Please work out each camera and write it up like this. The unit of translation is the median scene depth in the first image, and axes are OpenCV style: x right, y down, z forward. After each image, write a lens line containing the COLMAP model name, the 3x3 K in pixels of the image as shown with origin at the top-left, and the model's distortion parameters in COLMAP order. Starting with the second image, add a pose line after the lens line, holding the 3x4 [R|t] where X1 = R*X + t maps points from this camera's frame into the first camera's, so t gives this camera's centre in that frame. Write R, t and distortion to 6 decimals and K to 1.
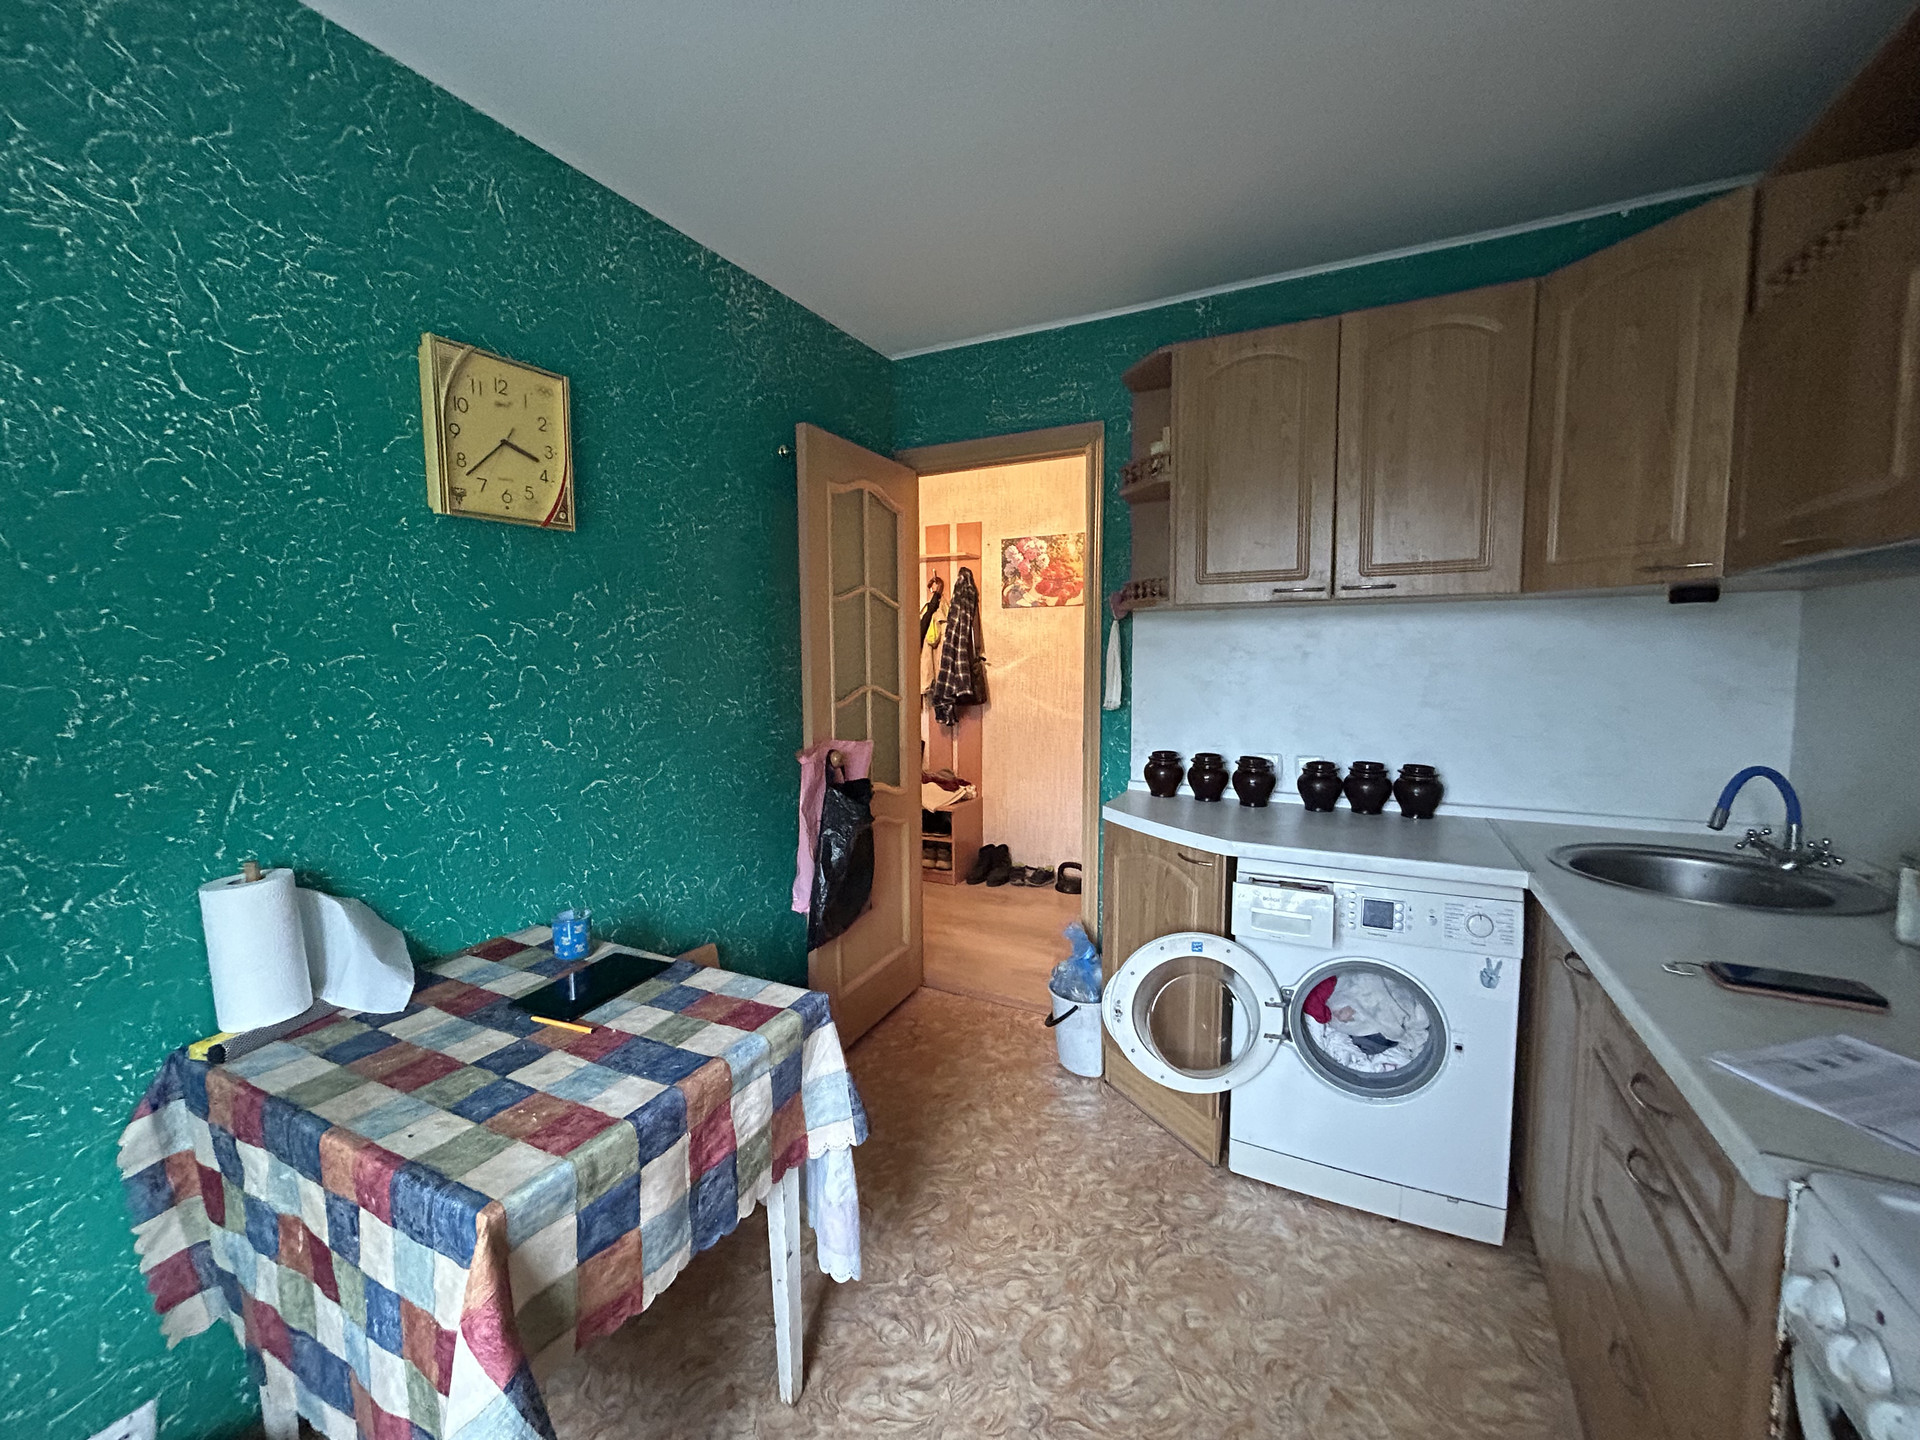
lens RADIAL K [[763.6, 0, 964.5], [0, 763.6, 718.3], [0, 0, 1]] dist [-0.004127, -0.000383]
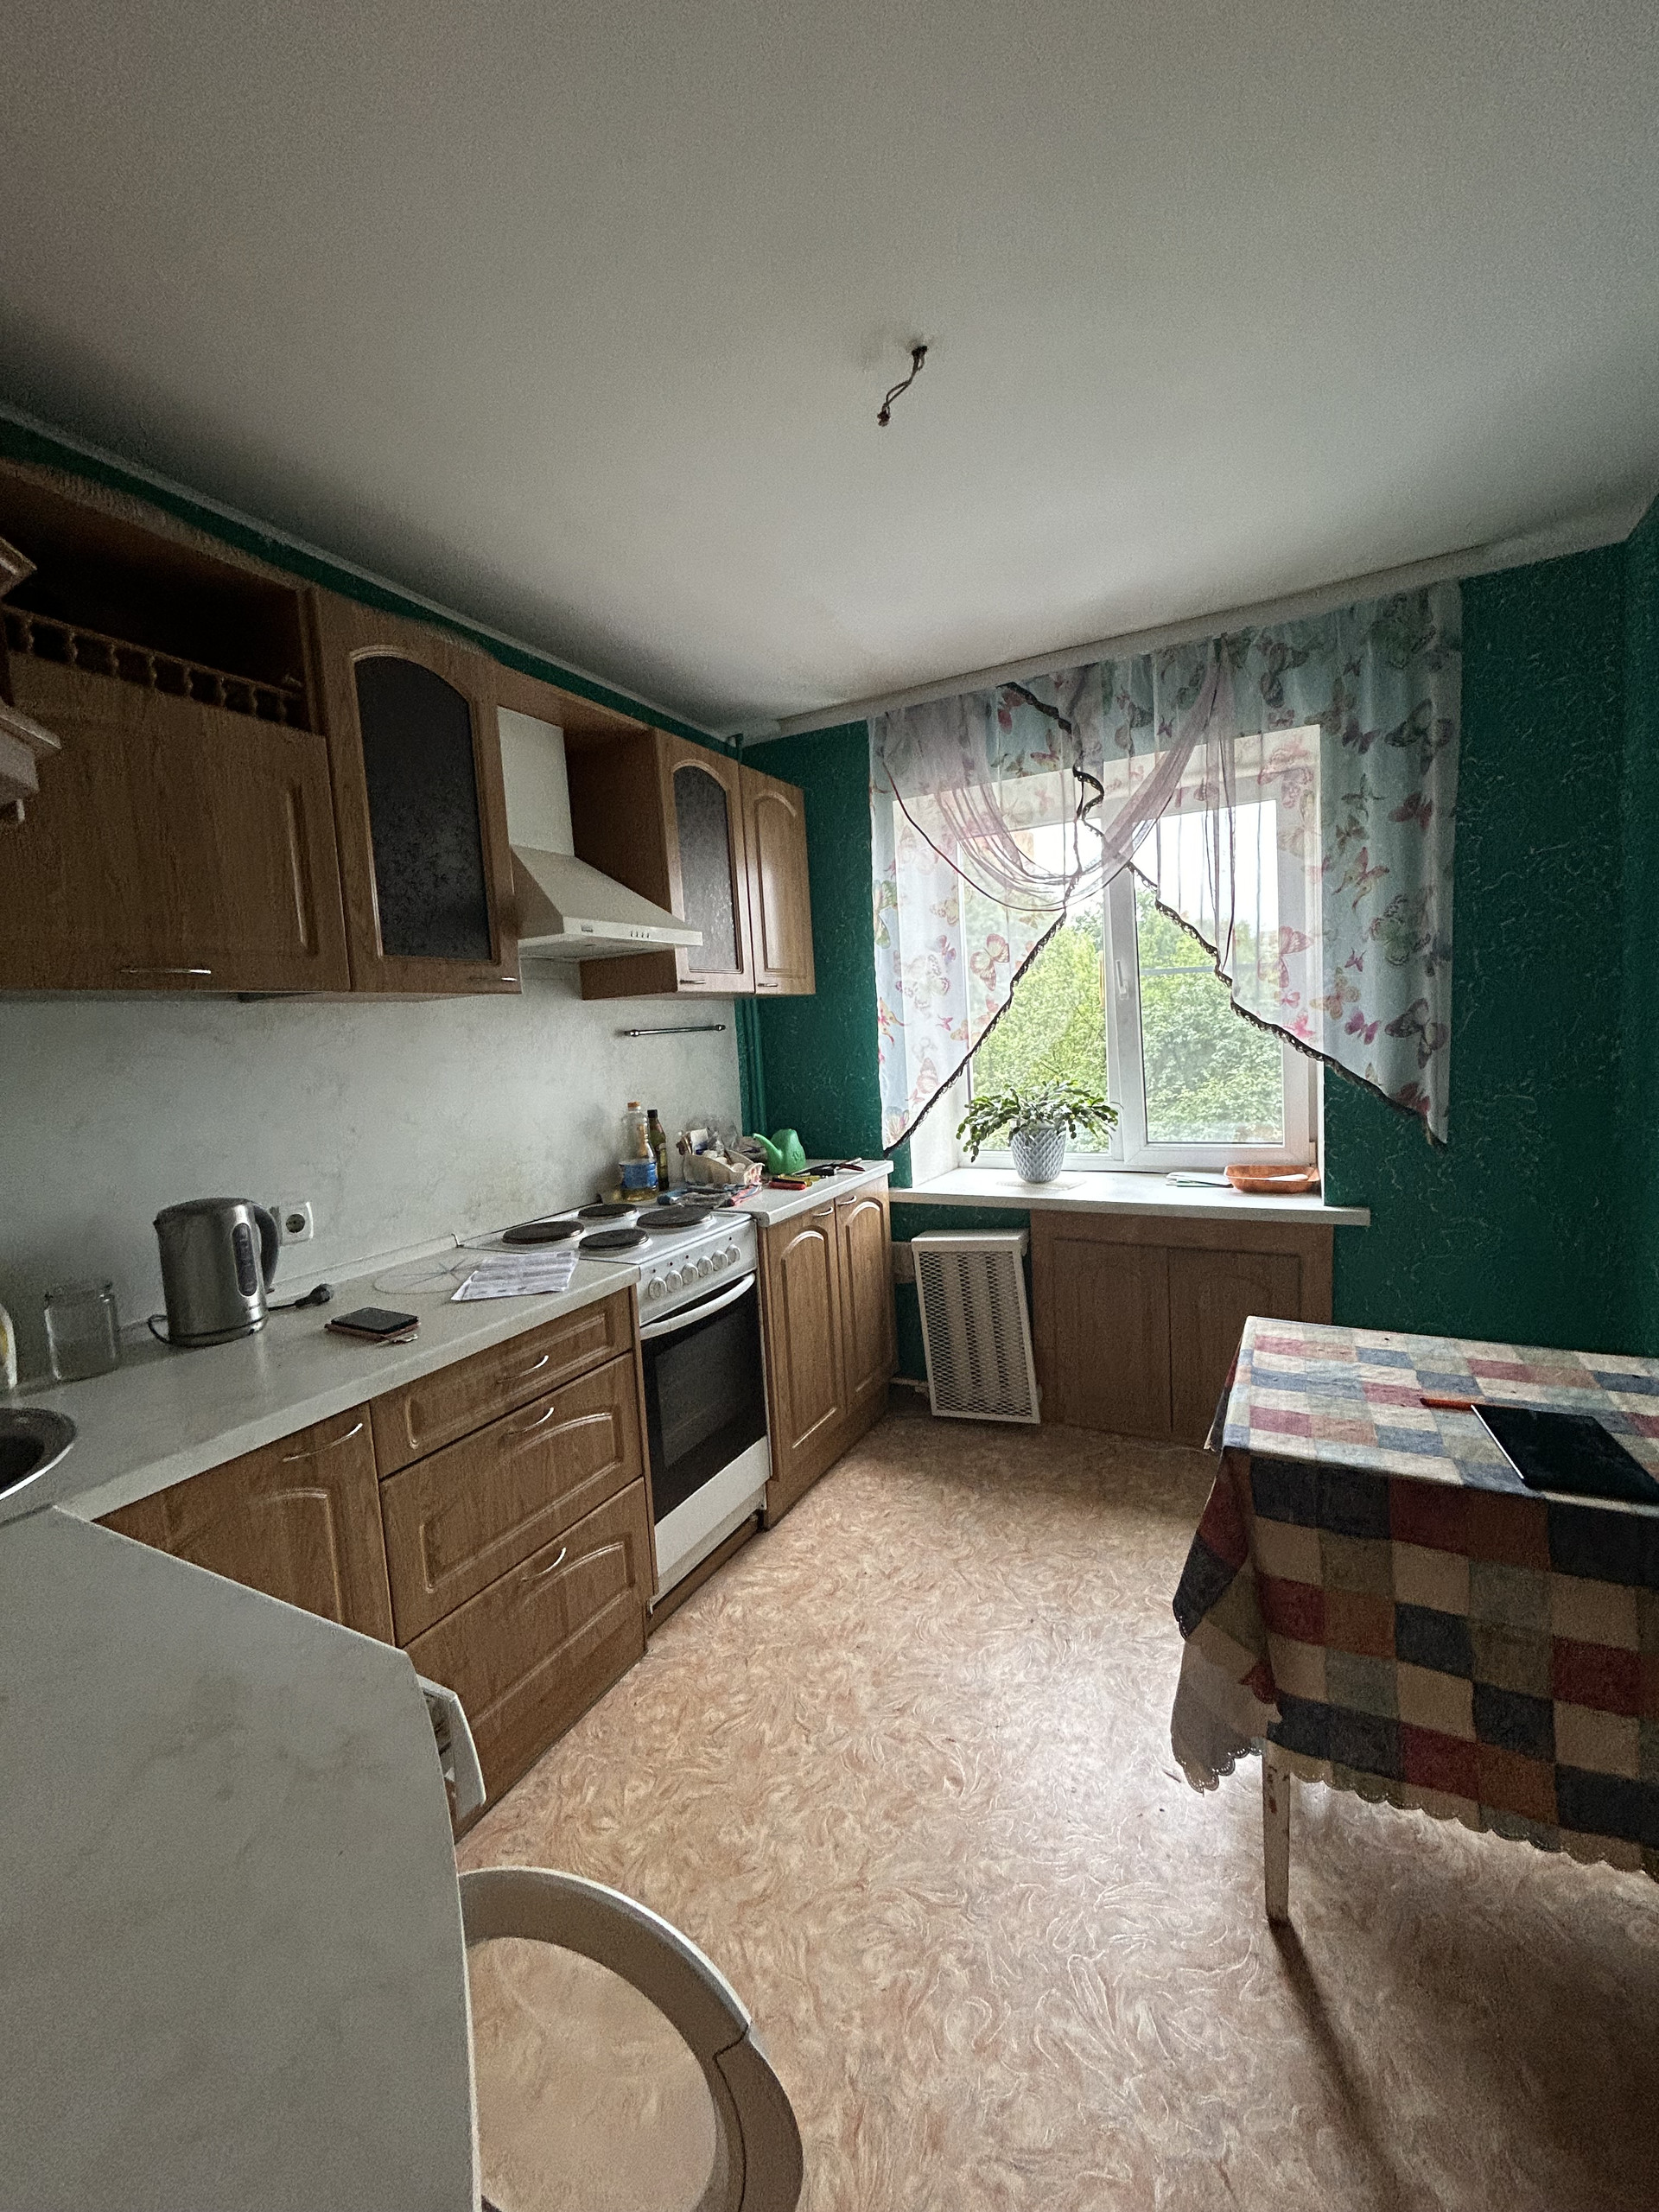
lens RADIAL K [[879.7, 0, 834.9], [0, 879.7, 1106.7], [0, 0, 1]] dist [-0.004127, -0.000383]
pose [[-0.998181, 0.056682, 0.020547, 0.191759], [0.059320, 0.984240, 0.166592, -0.169164], [-0.010780, 0.167508, -0.985812, 1.855805]]
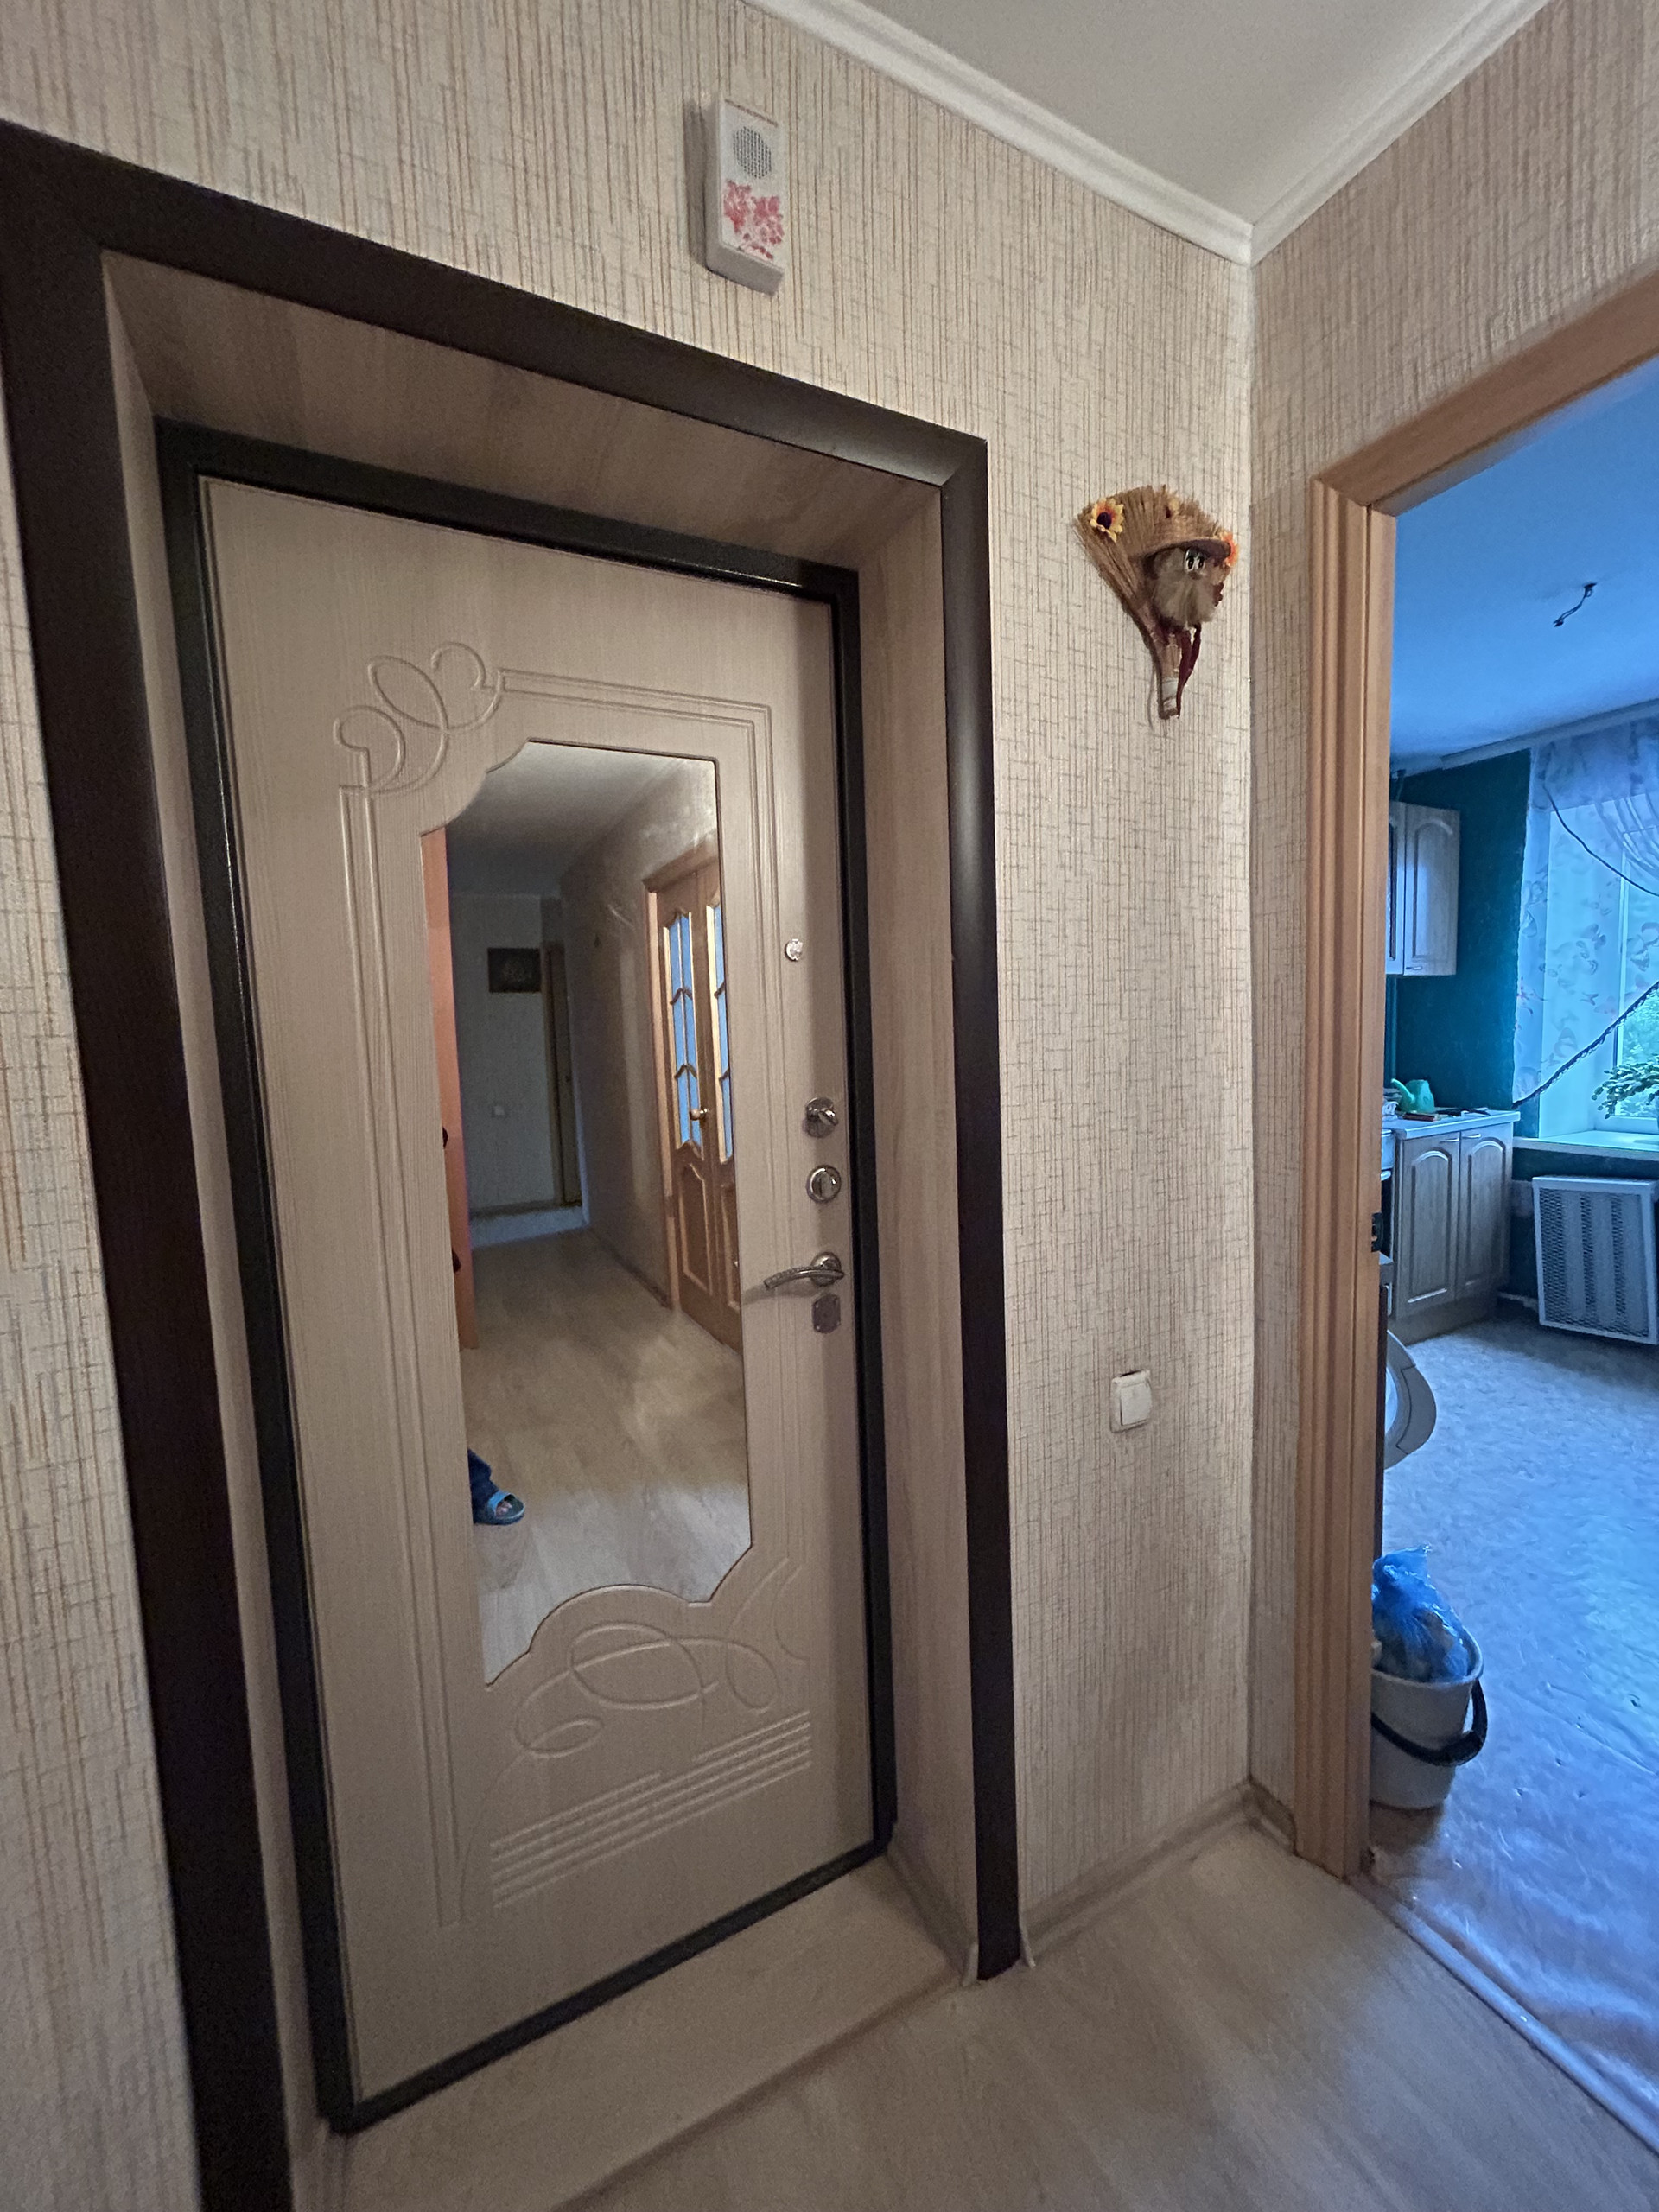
lens RADIAL K [[879.7, 0, 820.8], [0, 879.7, 1105.4], [0, 0, 1]] dist [-0.004127, -0.000383]
pose [[-0.805000, -0.024531, 0.592768, 0.232685], [0.080652, 0.985344, 0.150306, -0.255048], [-0.587768, 0.168804, -0.791223, 3.099530]]
